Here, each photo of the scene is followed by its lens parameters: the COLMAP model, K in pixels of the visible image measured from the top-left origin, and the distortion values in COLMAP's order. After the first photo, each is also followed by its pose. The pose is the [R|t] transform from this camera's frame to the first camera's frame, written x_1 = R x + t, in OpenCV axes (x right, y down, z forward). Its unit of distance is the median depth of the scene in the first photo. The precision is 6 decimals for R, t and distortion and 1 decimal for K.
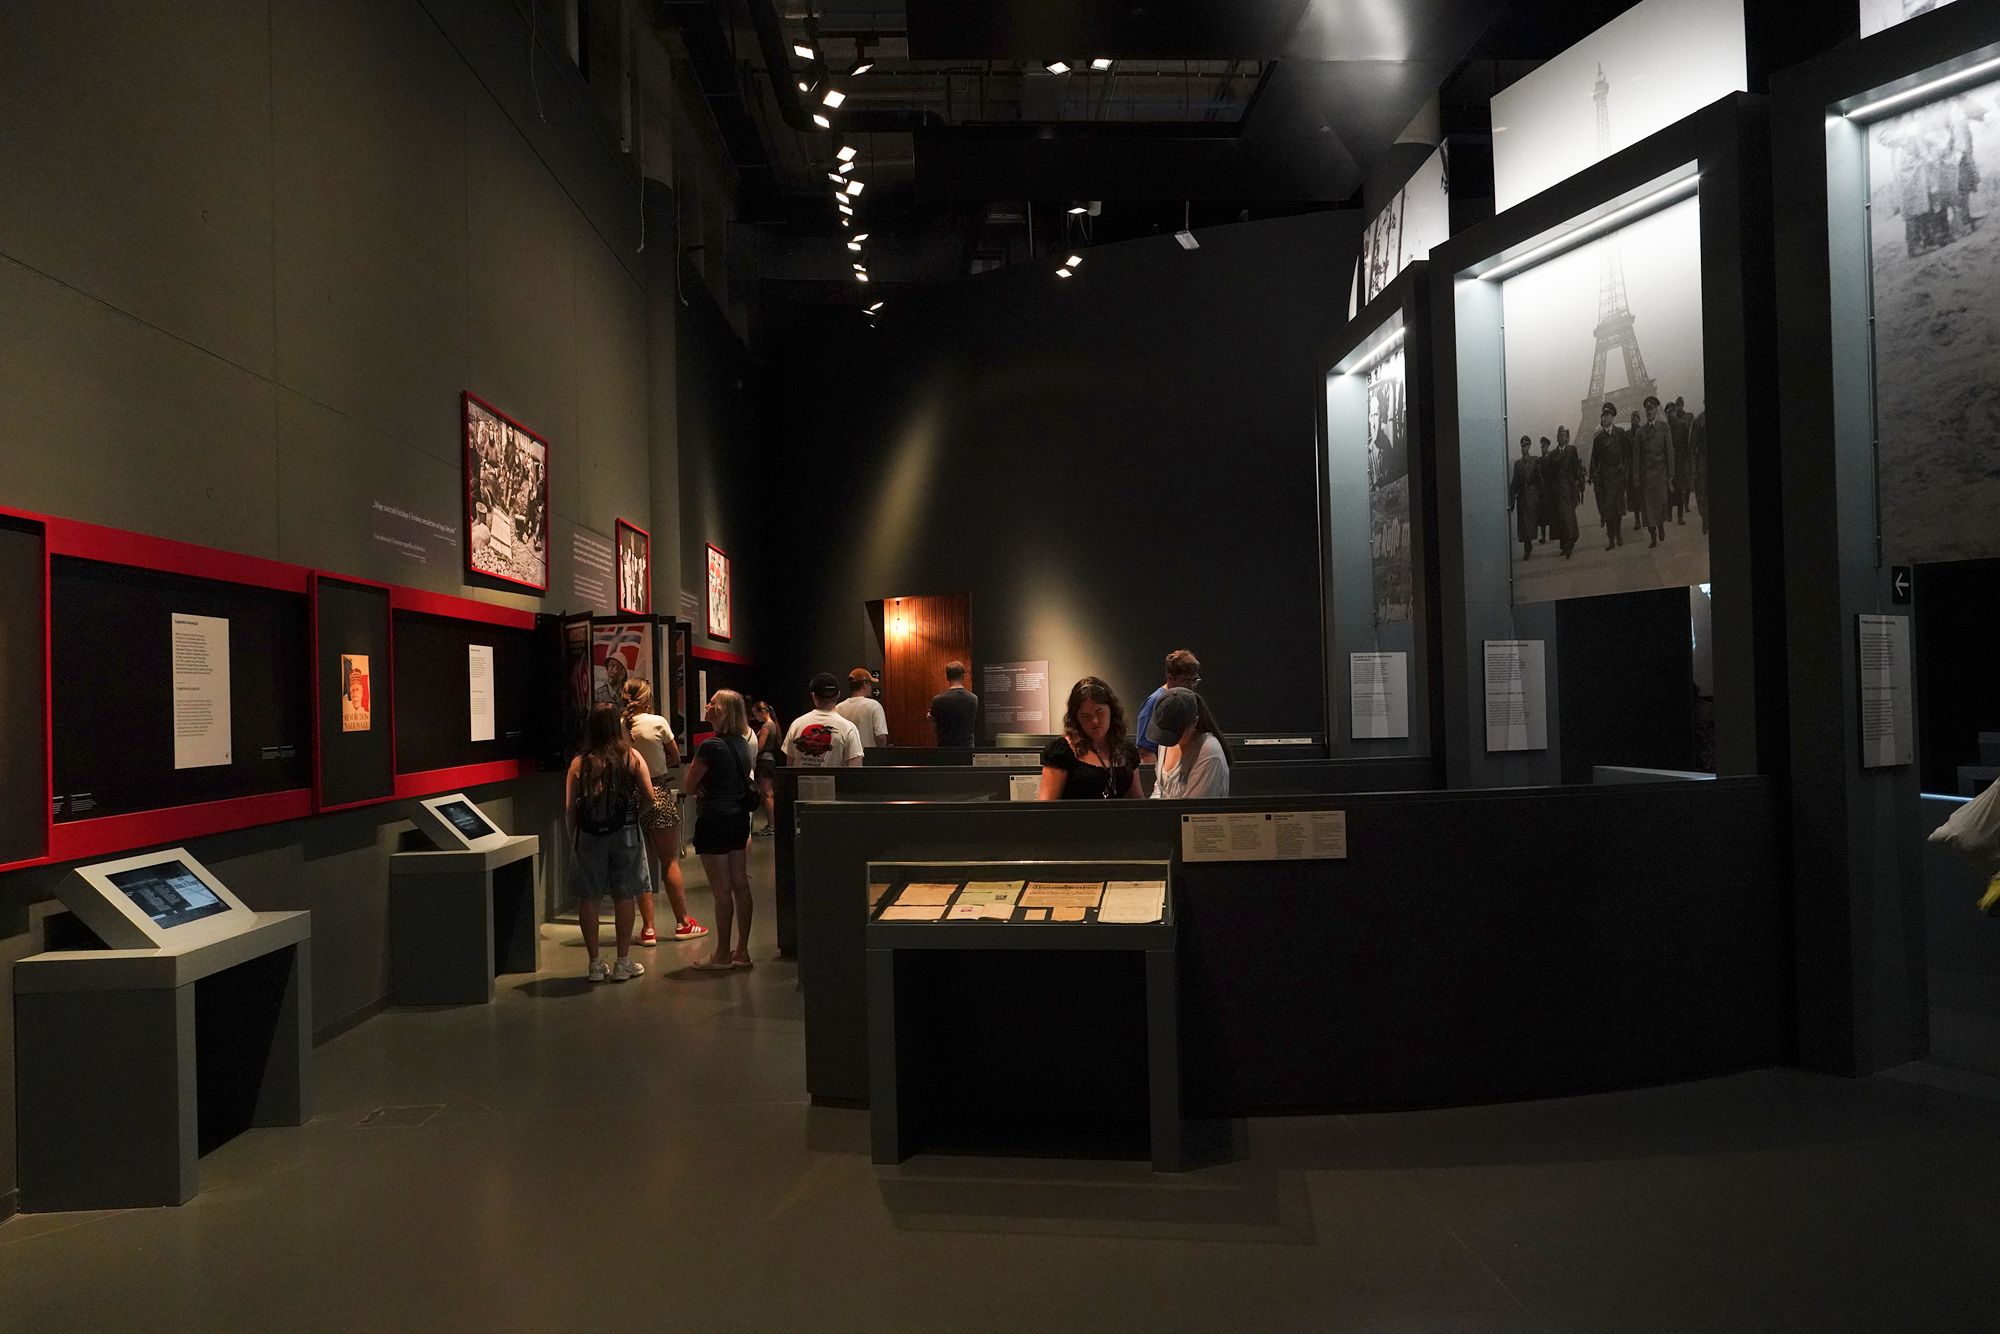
lens RADIAL K [[1333.7, 0, 1013.7], [0, 1333.7, 689.3], [0, 0, 1]] dist [-0.003748, 0.005593]
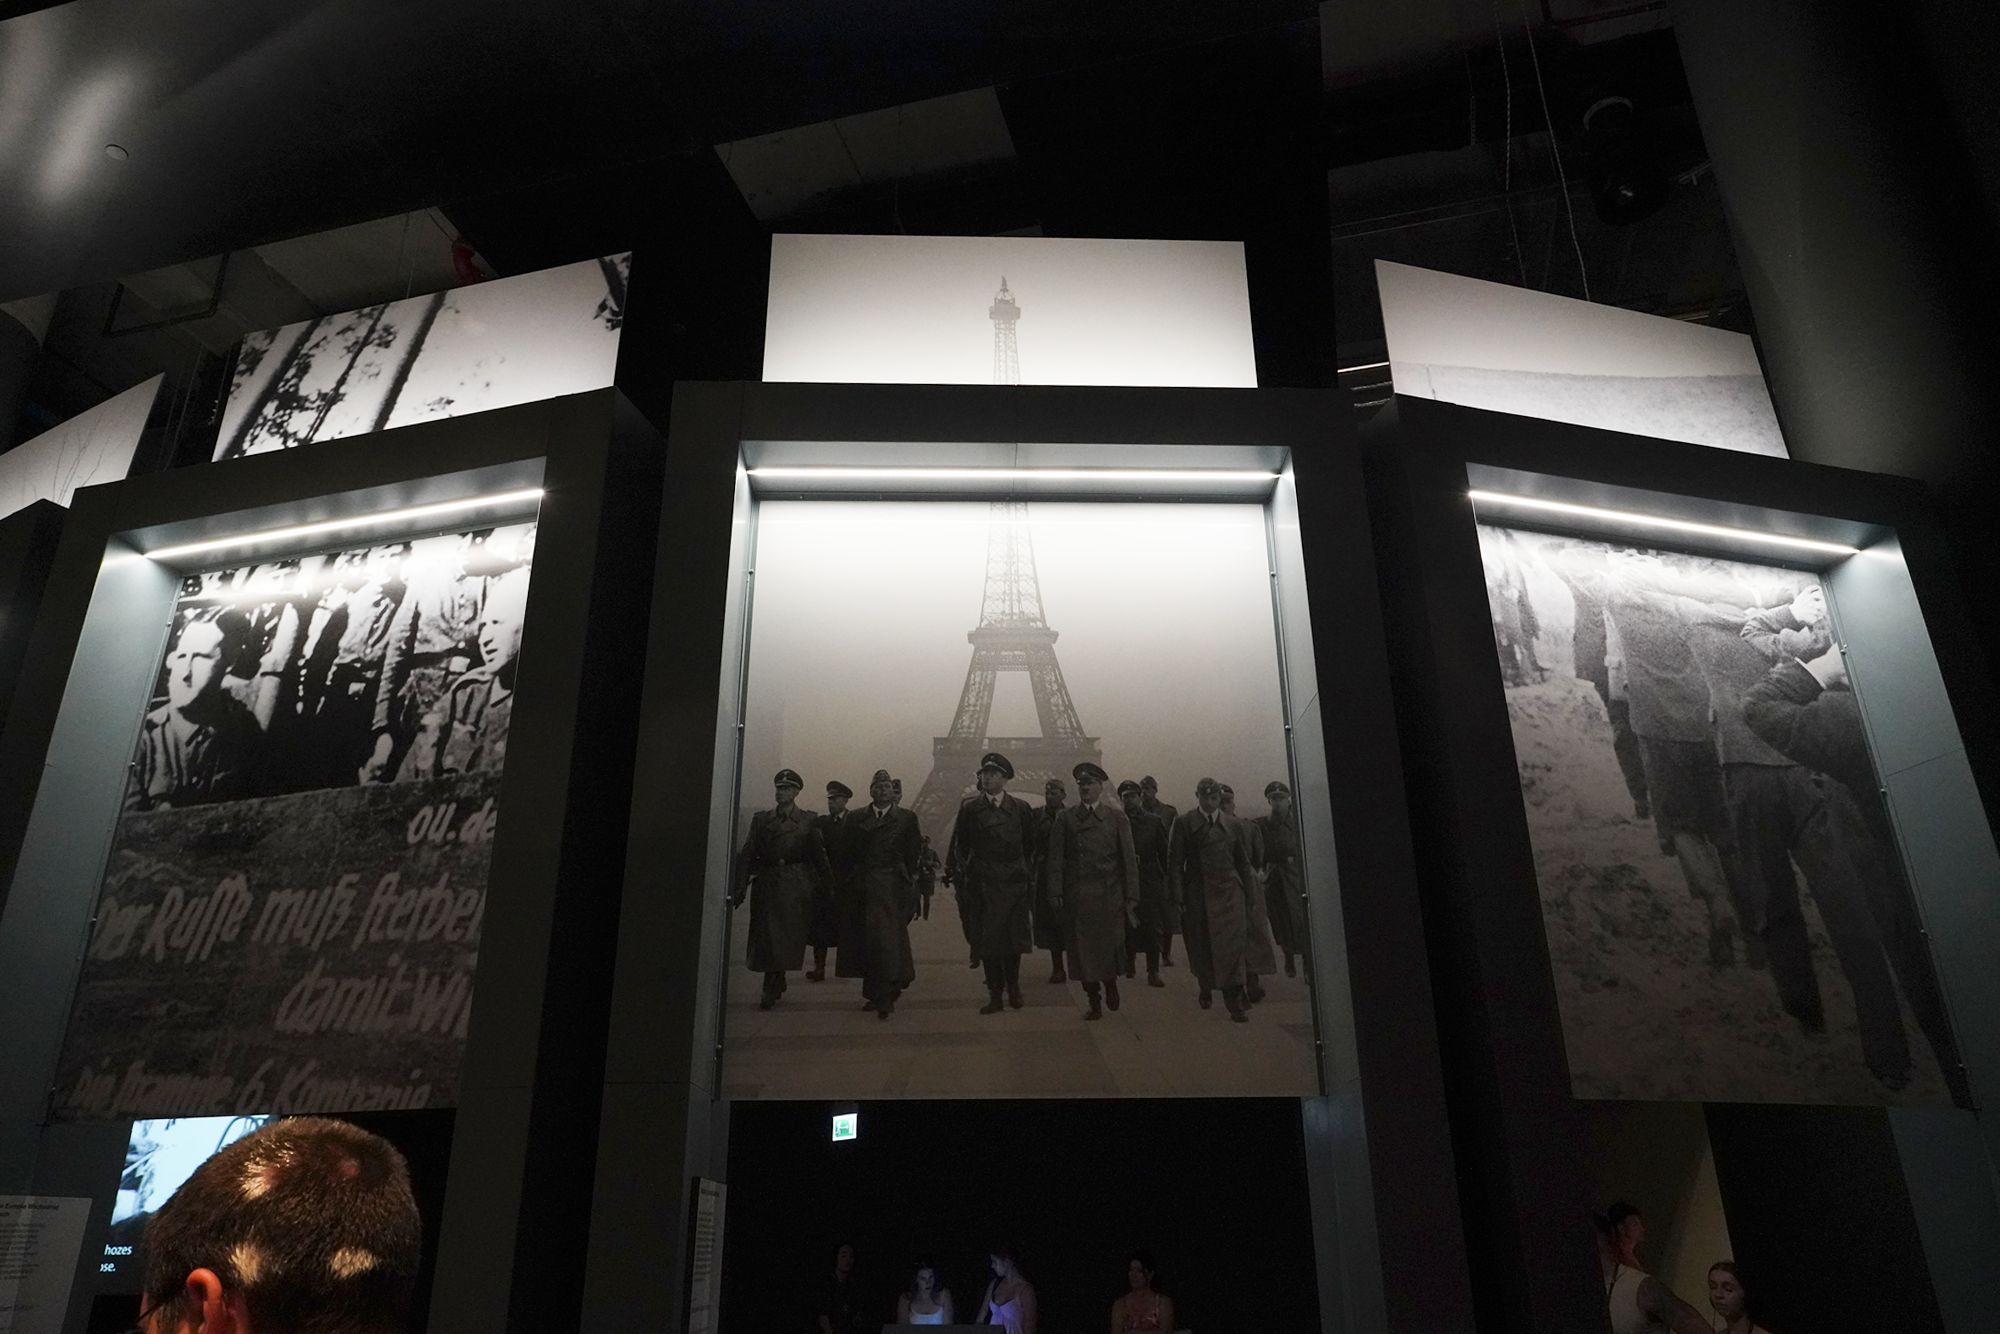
lens RADIAL K [[1396.3, 0, 1000.0], [0, 1396.3, 667.0], [0, 0, 1]] dist [-0.022440, 0.013238]
pose [[0.304011, 0.405861, 0.861890, -0.084170], [-0.001547, 0.904920, -0.425579, 0.007072], [-0.952667, 0.128048, 0.275734, 0.792616]]
